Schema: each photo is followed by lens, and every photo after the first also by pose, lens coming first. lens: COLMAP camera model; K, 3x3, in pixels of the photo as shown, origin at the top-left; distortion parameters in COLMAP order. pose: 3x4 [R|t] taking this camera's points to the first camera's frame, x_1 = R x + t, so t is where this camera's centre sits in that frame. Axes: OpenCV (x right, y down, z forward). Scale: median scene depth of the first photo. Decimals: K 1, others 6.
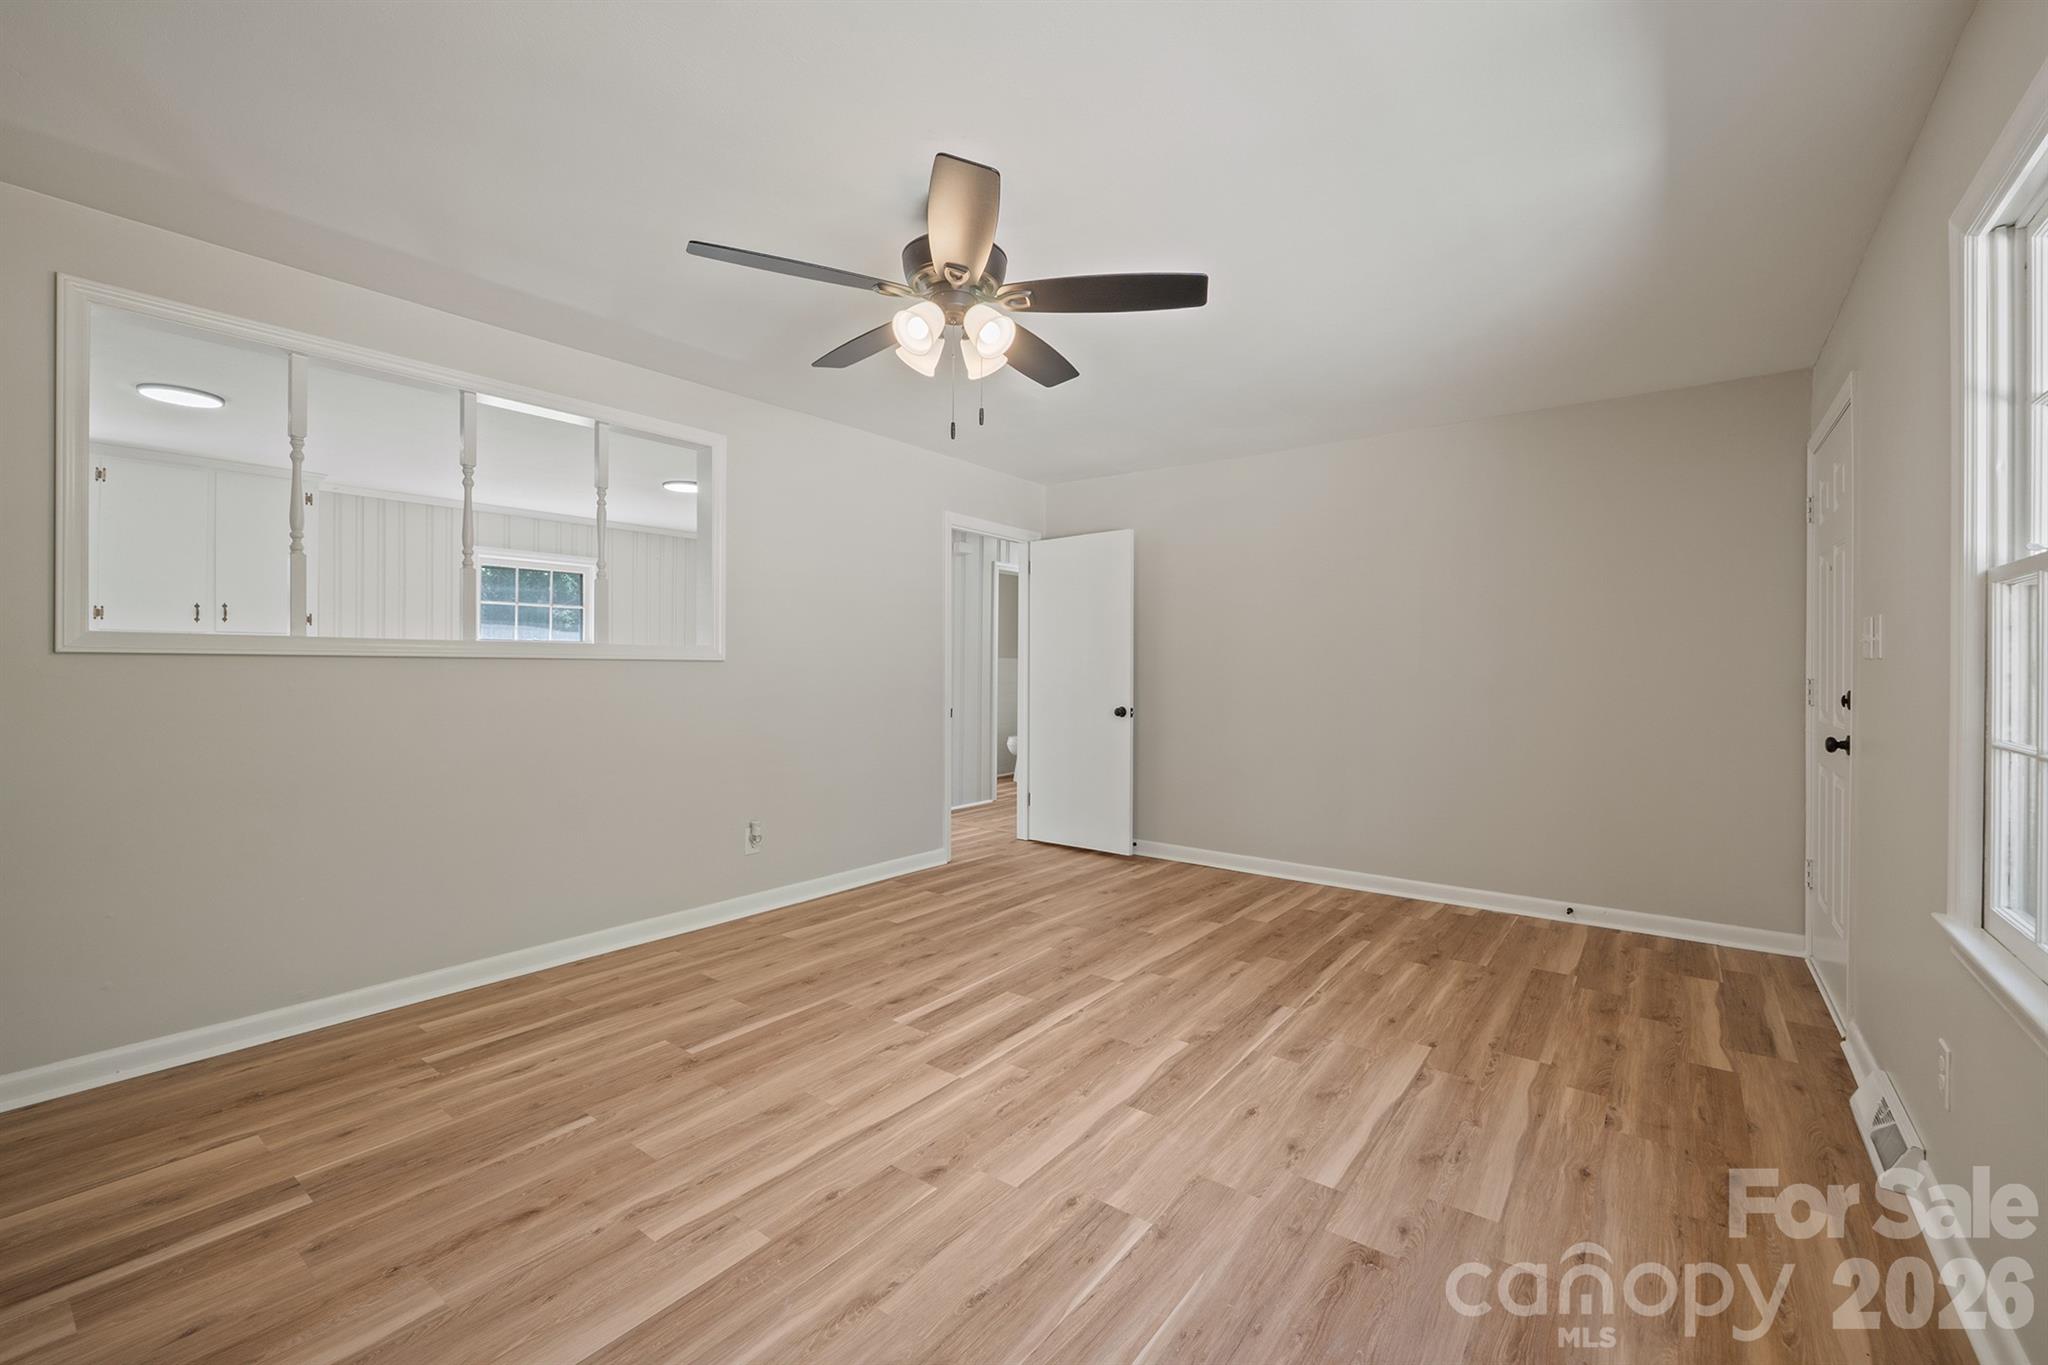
lens RADIAL K [[854.9, 0, 1030.3], [0, 854.9, 679.5], [0, 0, 1]] dist [-0.005702, -0.000357]
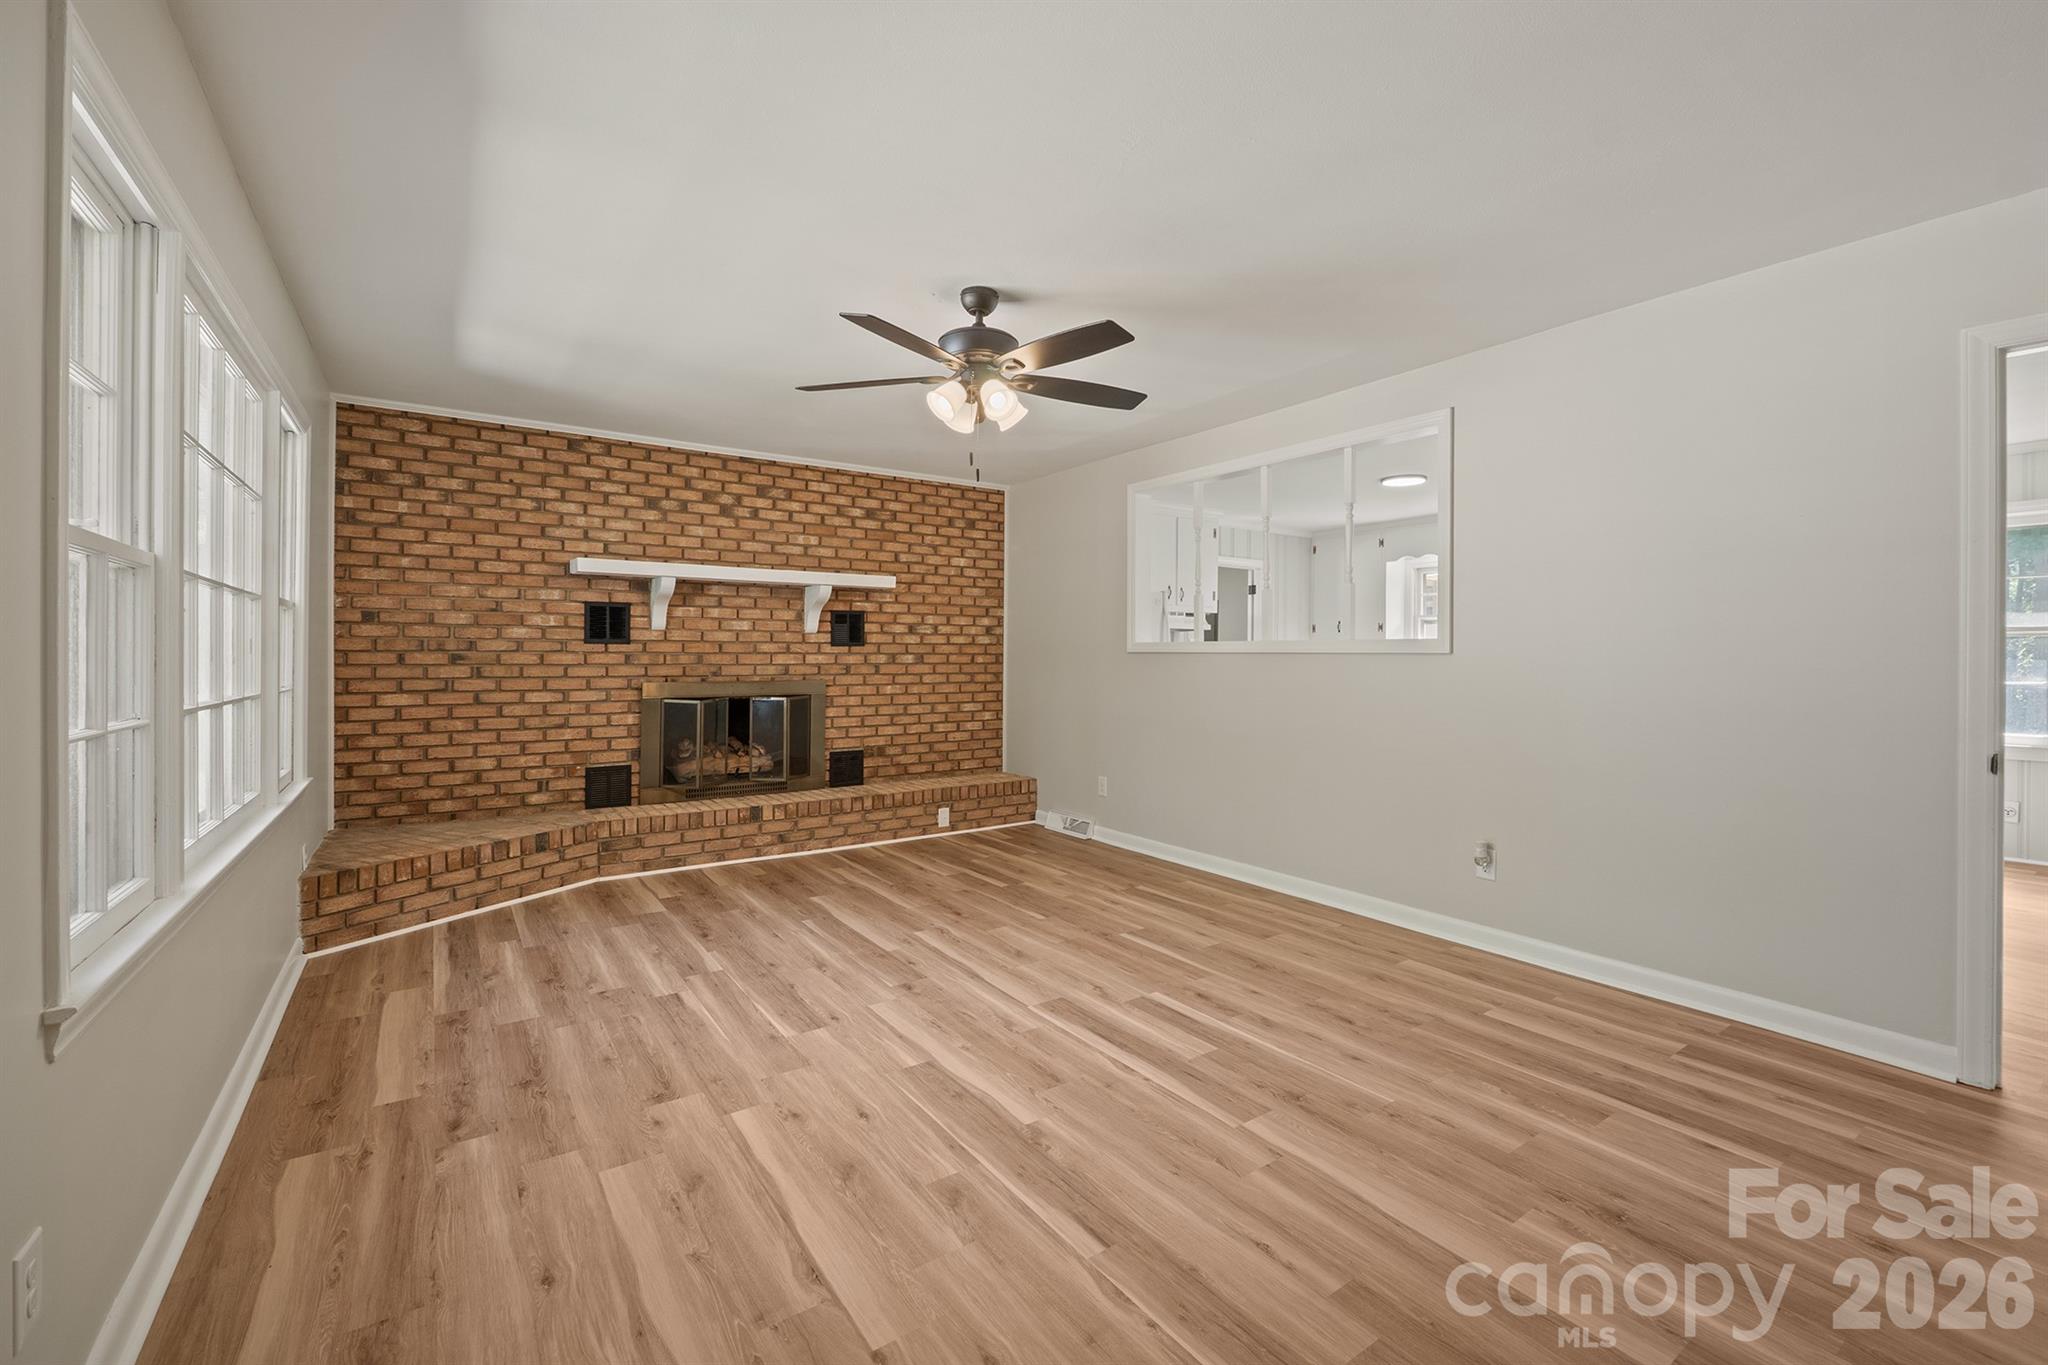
lens RADIAL K [[855.8, 0, 1027.8], [0, 855.8, 662.1], [0, 0, 1]] dist [-0.006117, -0.000485]
pose [[-0.313348, 0.000068, -0.949638, 0.917325], [-0.021364, 0.999746, 0.007121, -0.013849], [0.949398, 0.022519, -0.313267, 1.203035]]
